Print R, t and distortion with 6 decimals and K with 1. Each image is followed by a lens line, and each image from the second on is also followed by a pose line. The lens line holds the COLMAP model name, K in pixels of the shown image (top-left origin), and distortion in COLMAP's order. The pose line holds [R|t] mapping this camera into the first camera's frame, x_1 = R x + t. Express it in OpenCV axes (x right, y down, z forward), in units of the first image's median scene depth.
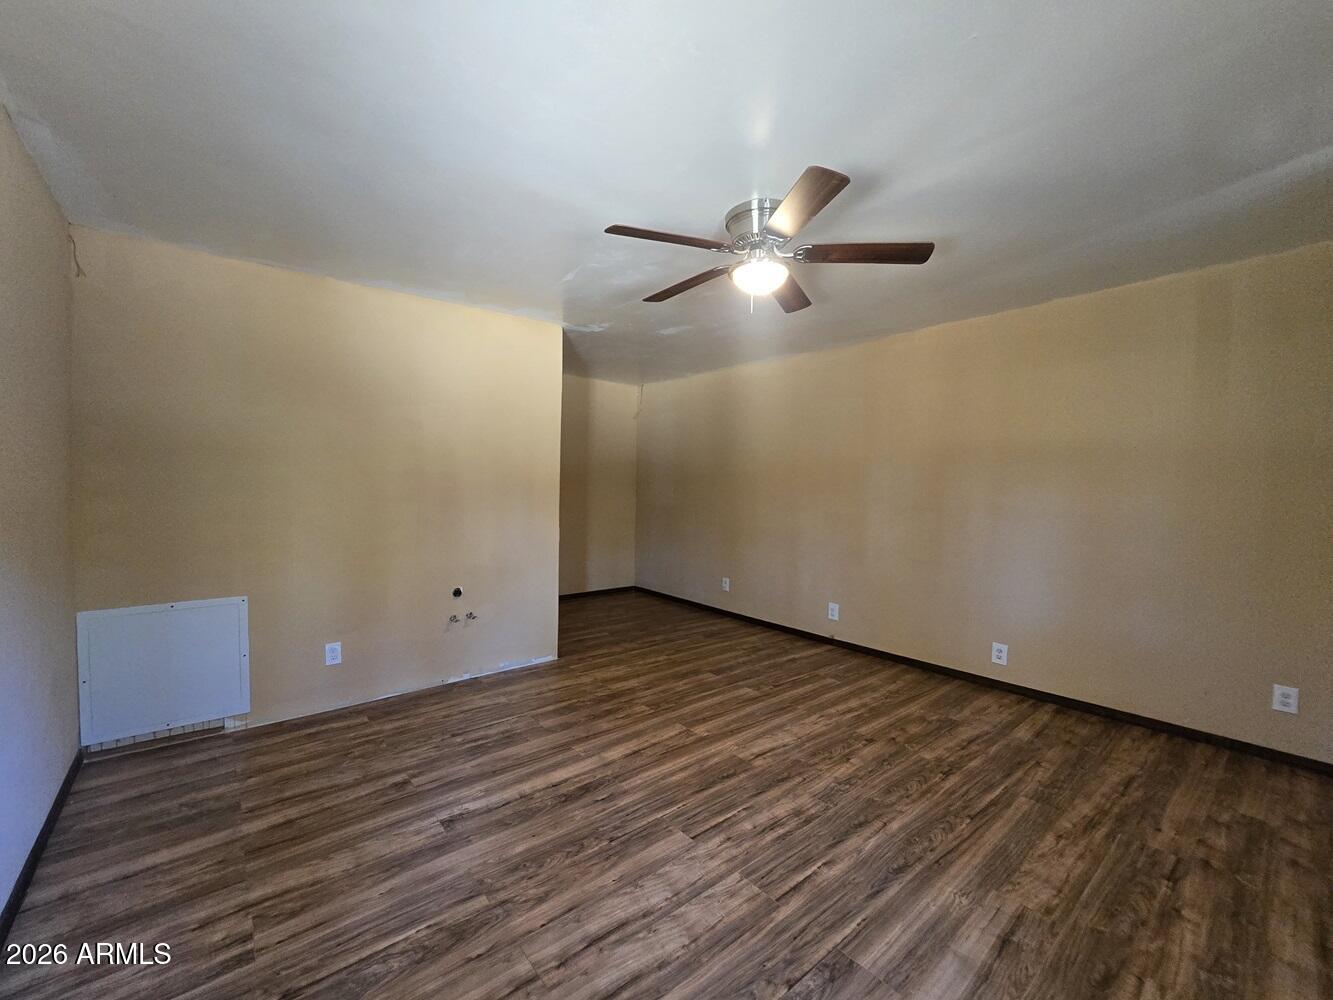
lens RADIAL K [[541.9, 0, 661.2], [0, 541.9, 501.3], [0, 0, 1]] dist [-0.004031, -0.001294]
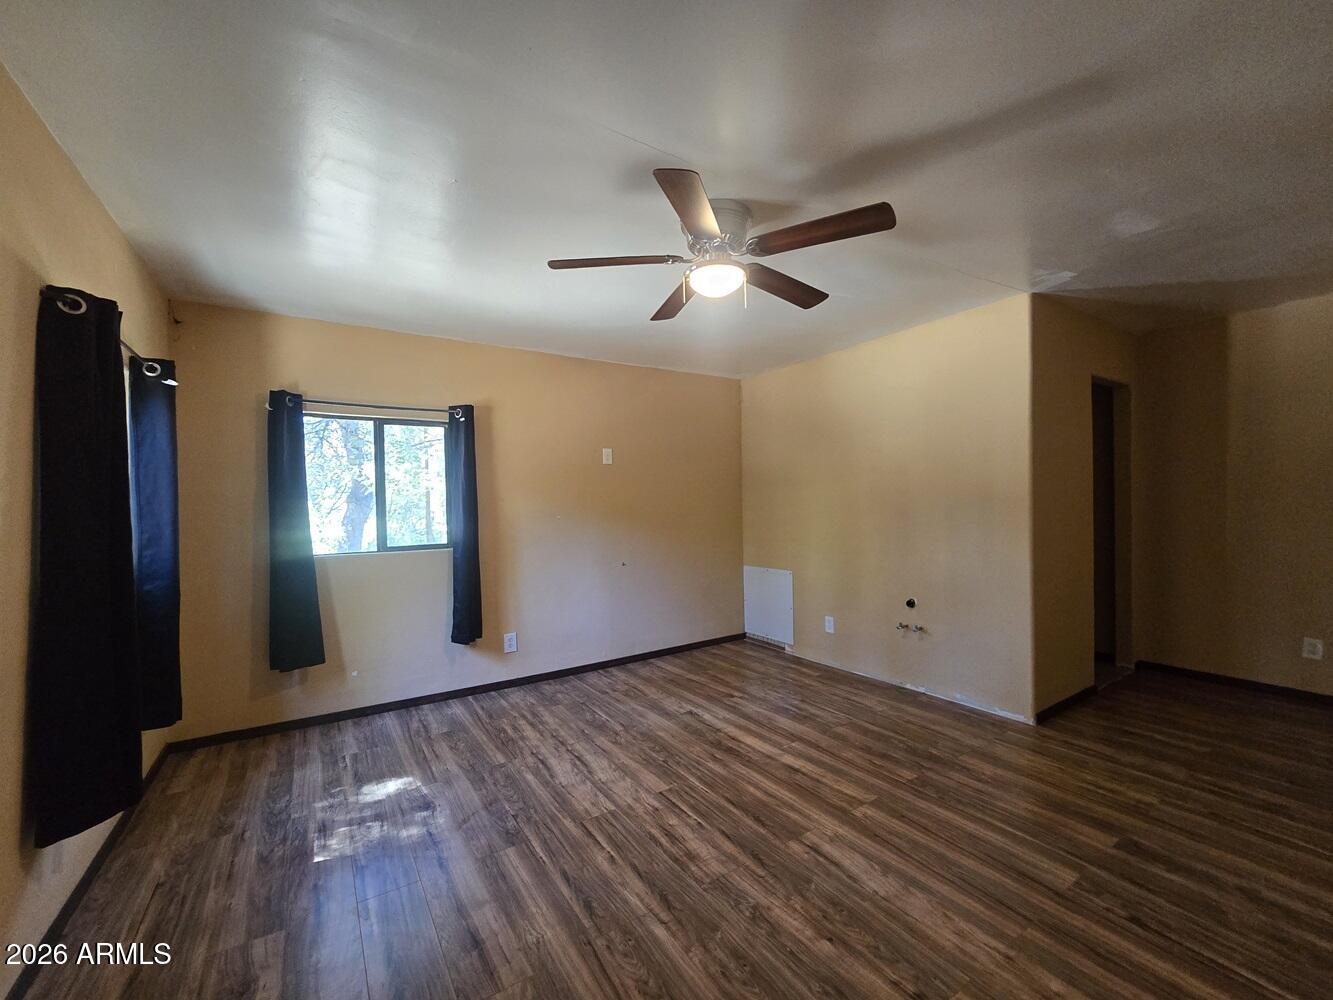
lens RADIAL K [[541.5, 0, 662.0], [0, 541.5, 502.3], [0, 0, 1]] dist [-0.004769, 0.000946]
pose [[-0.098741, -0.009251, -0.995070, 1.061697], [-0.020623, 0.999761, -0.007248, -0.012080], [0.994899, 0.019806, -0.098908, 0.934623]]
